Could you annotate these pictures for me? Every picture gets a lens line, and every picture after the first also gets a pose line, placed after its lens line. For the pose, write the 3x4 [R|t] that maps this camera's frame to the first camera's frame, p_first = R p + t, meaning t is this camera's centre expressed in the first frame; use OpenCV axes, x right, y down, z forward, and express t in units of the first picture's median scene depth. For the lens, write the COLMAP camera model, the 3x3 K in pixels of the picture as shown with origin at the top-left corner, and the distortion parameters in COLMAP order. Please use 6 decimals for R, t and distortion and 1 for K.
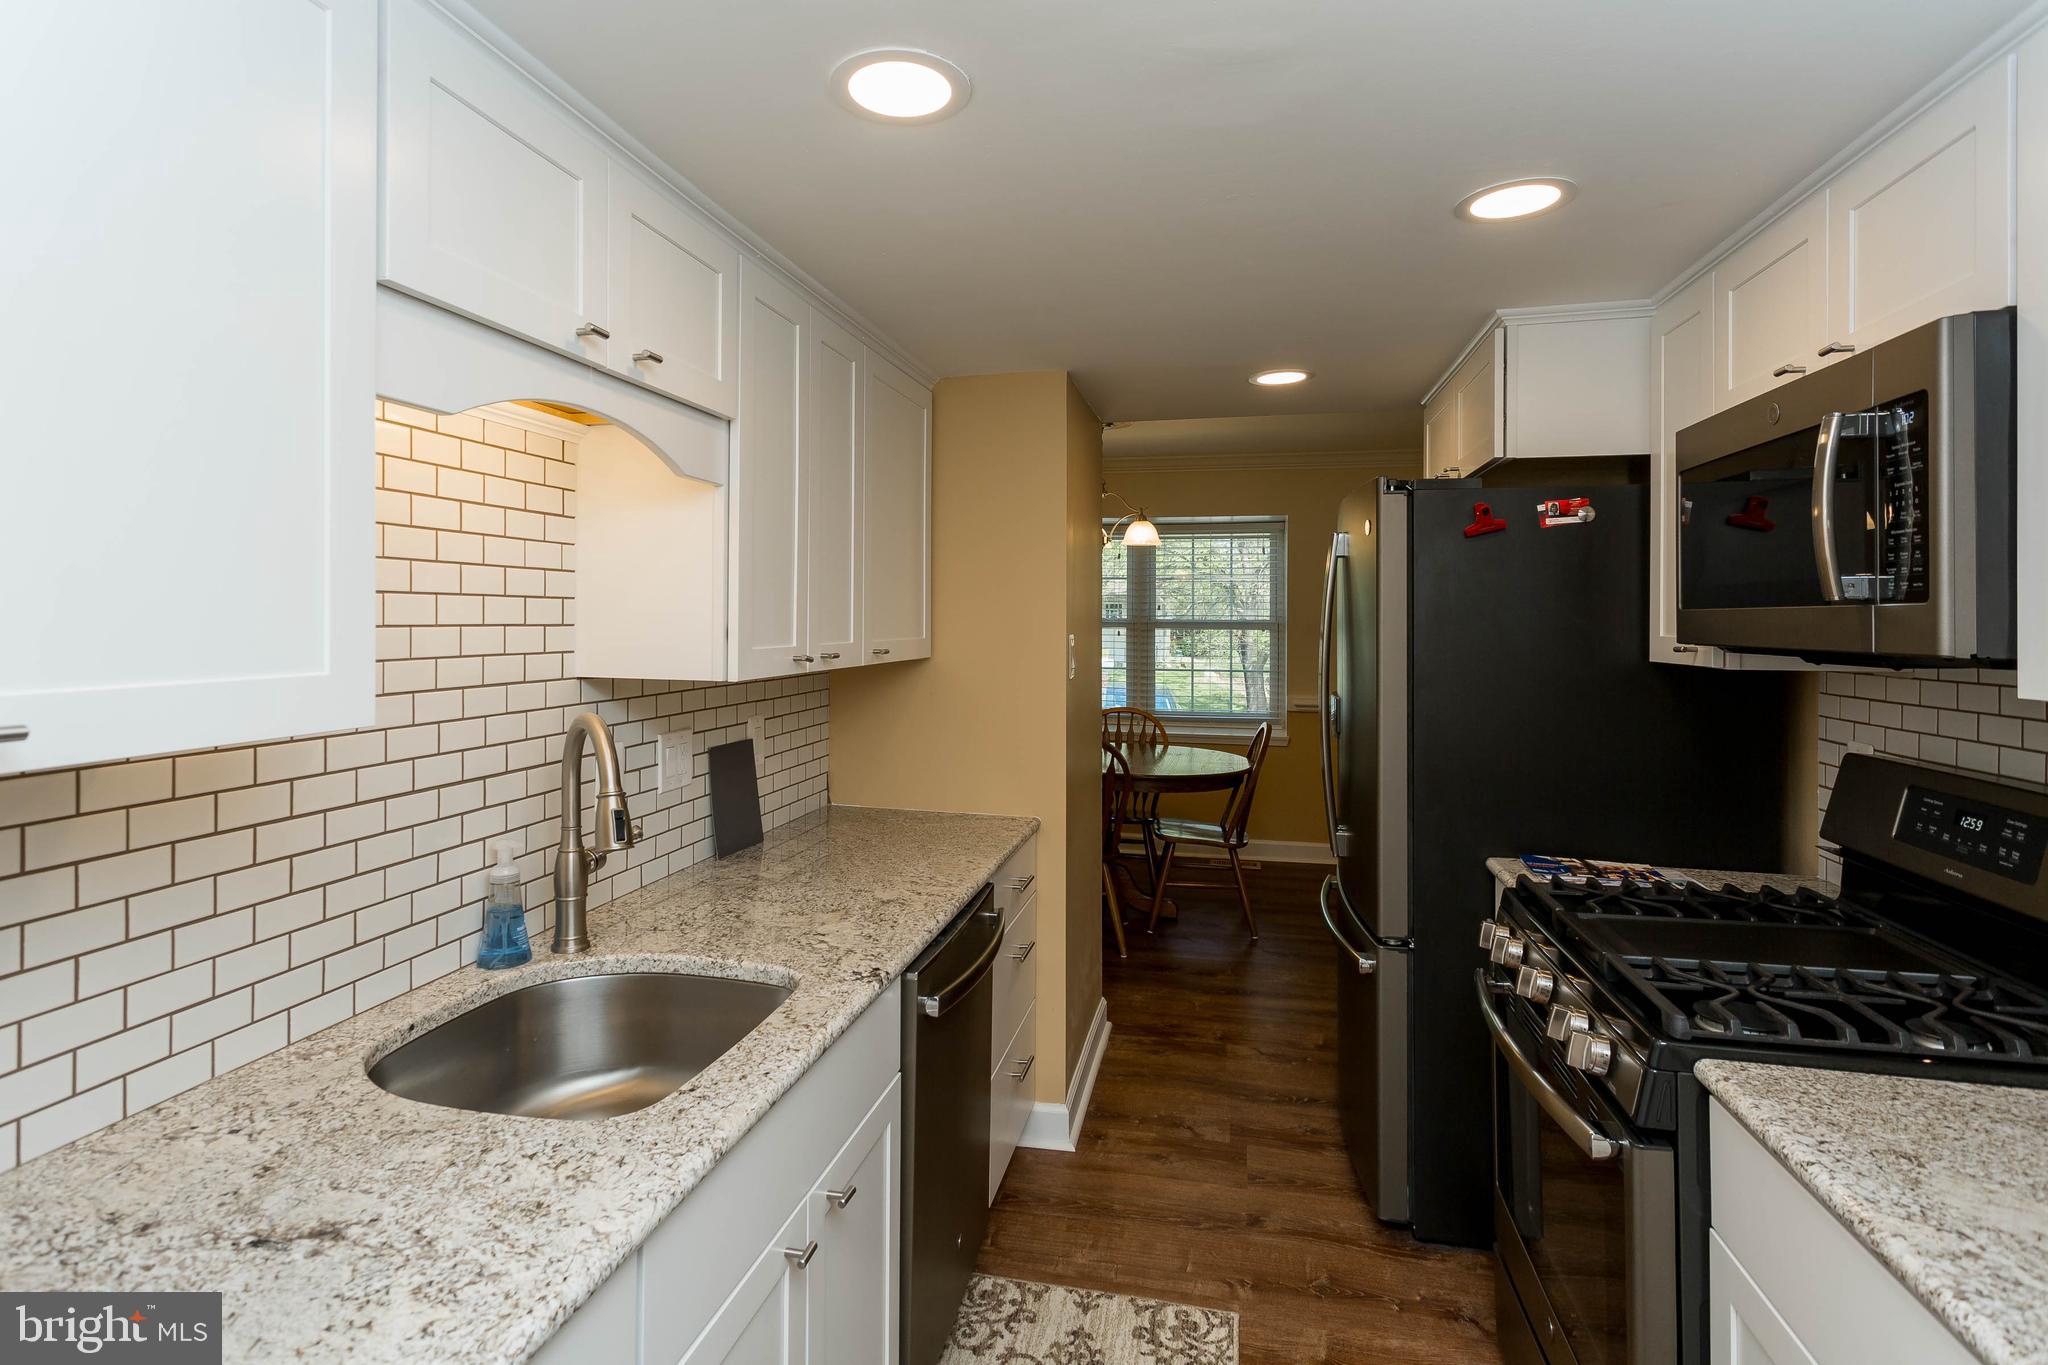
lens RADIAL K [[1018.1, 0, 994.6], [0, 1018.1, 623.3], [0, 0, 1]] dist [0.004487, 0.000844]
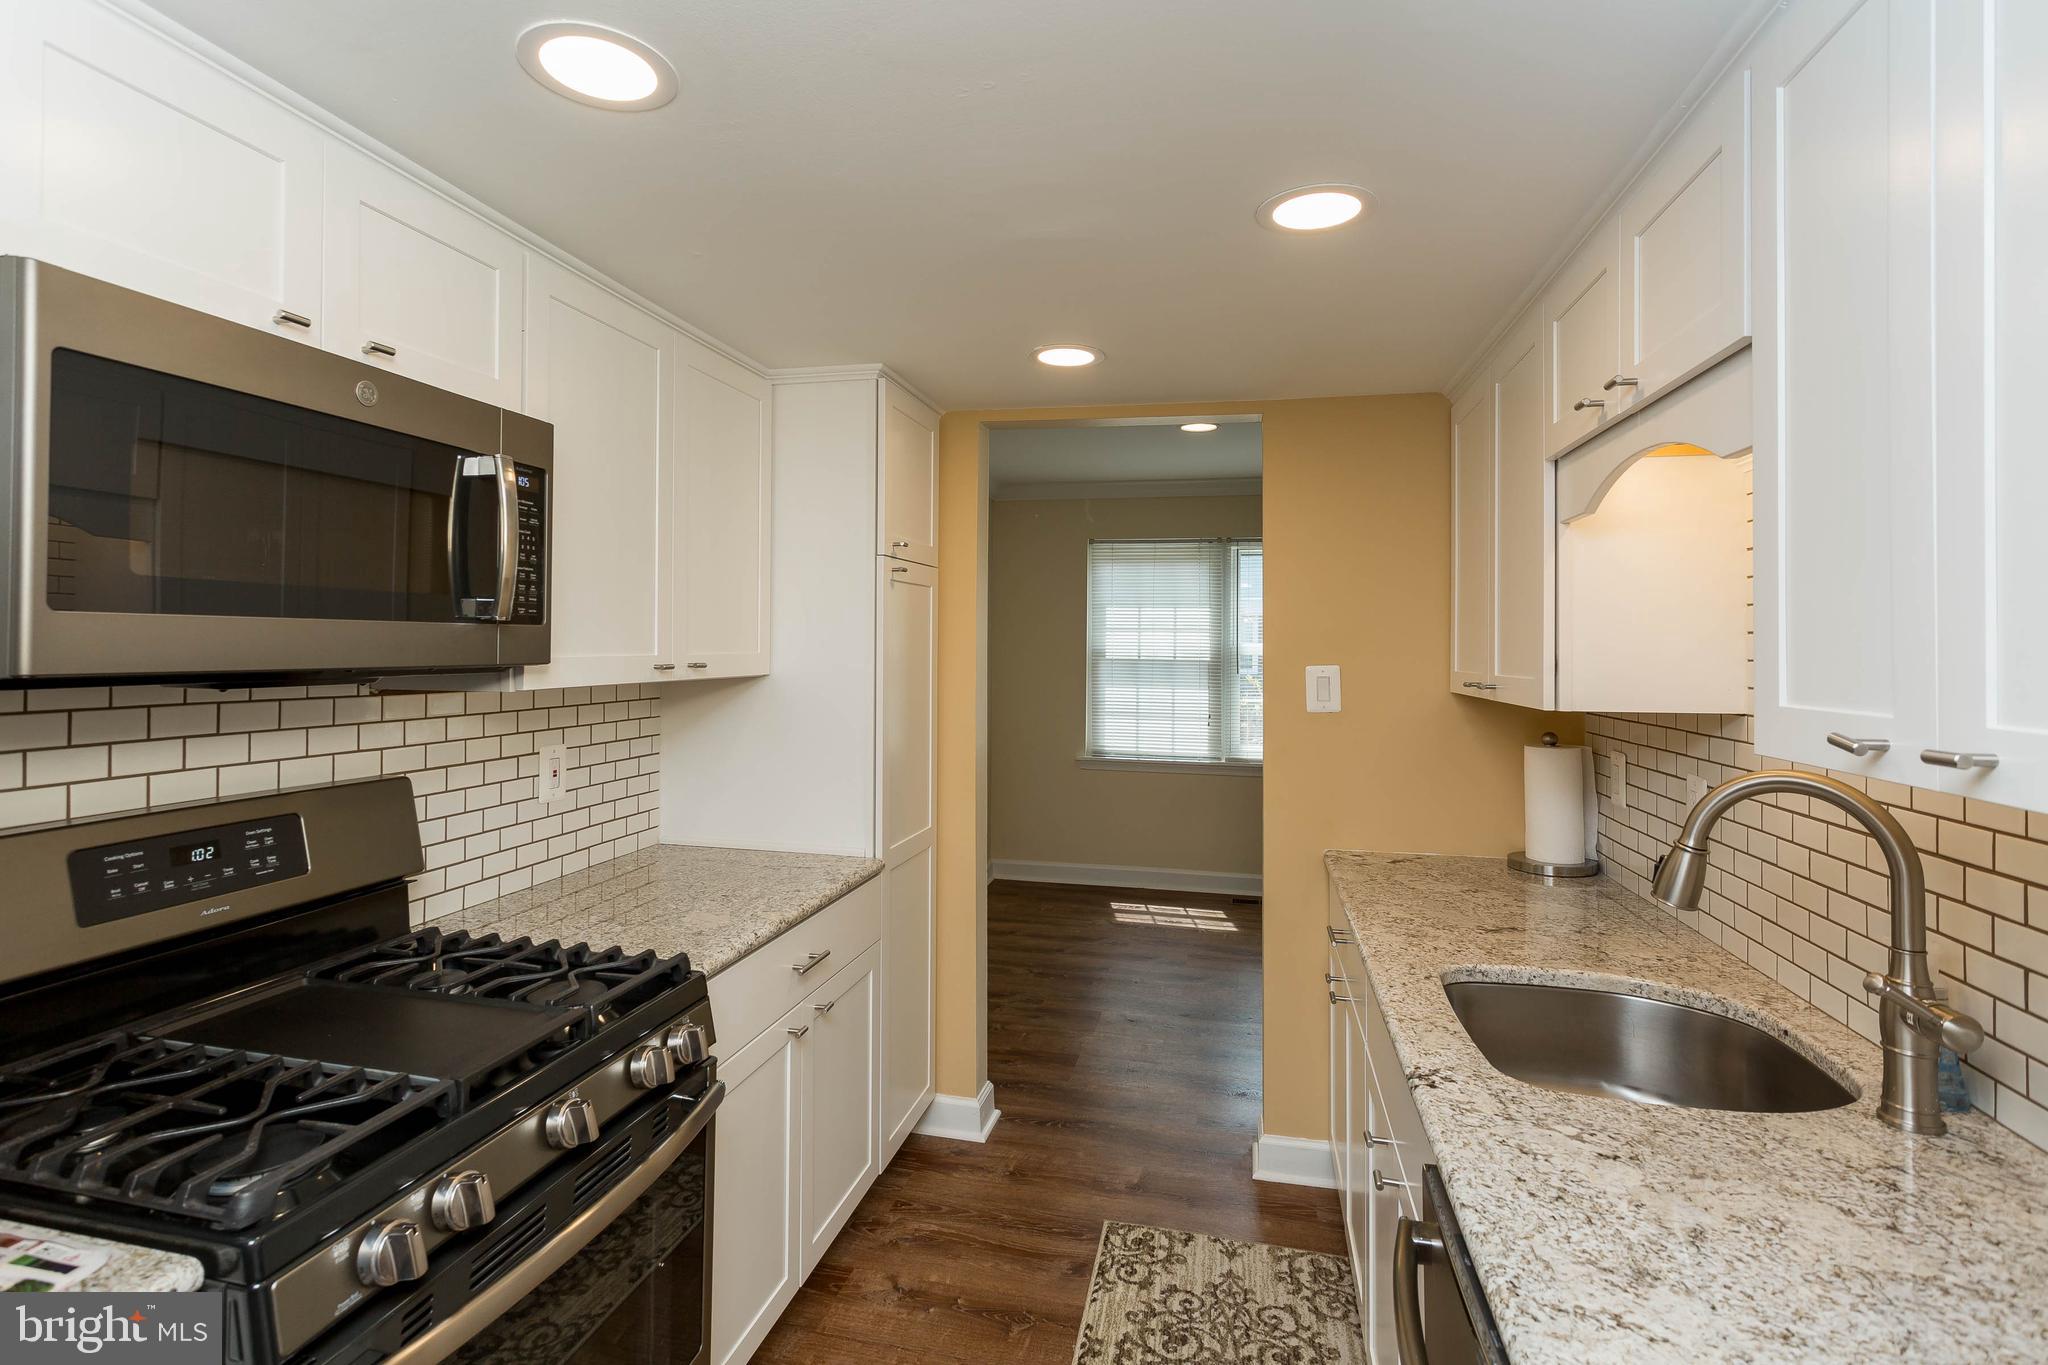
lens RADIAL K [[1018.1, 0, 987.4], [0, 1018.1, 631.4], [0, 0, 1]] dist [0.004487, 0.000844]
pose [[-0.999779, -0.011847, 0.017354, 0.197316], [-0.012032, 0.999871, -0.010635, -0.003376], [-0.017226, -0.010841, -0.999793, 1.601628]]
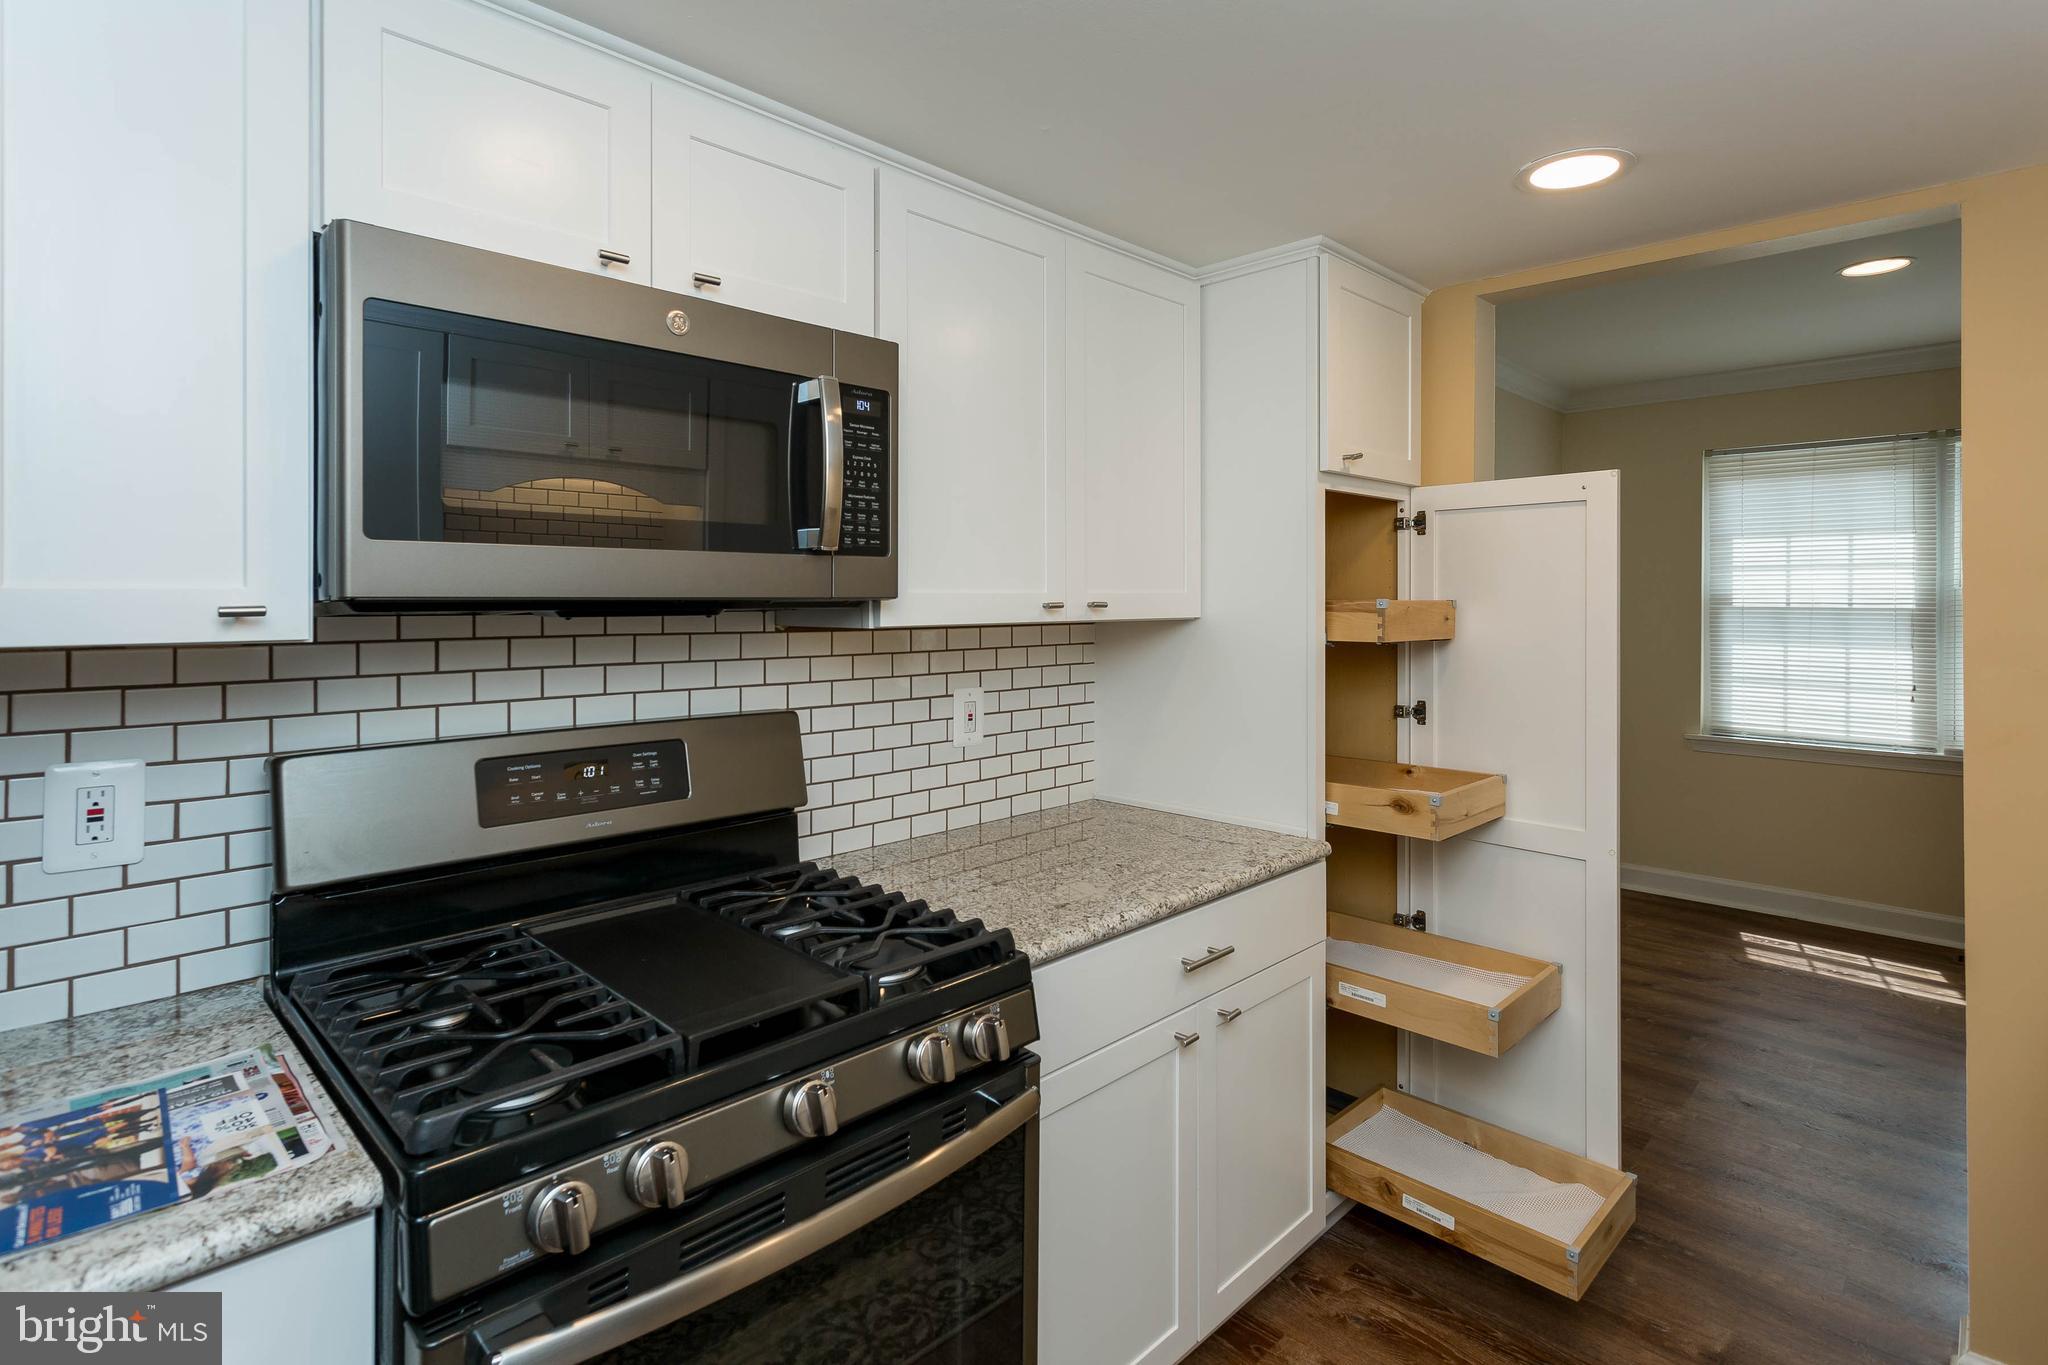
lens RADIAL K [[1018.1, 0, 999.1], [0, 1018.1, 603.3], [0, 0, 1]] dist [0.004487, 0.000844]
pose [[-0.846931, -0.004189, 0.531687, 0.071946], [-0.000884, 0.999979, 0.006471, 0.019738], [-0.531703, 0.005010, -0.846916, 1.370700]]
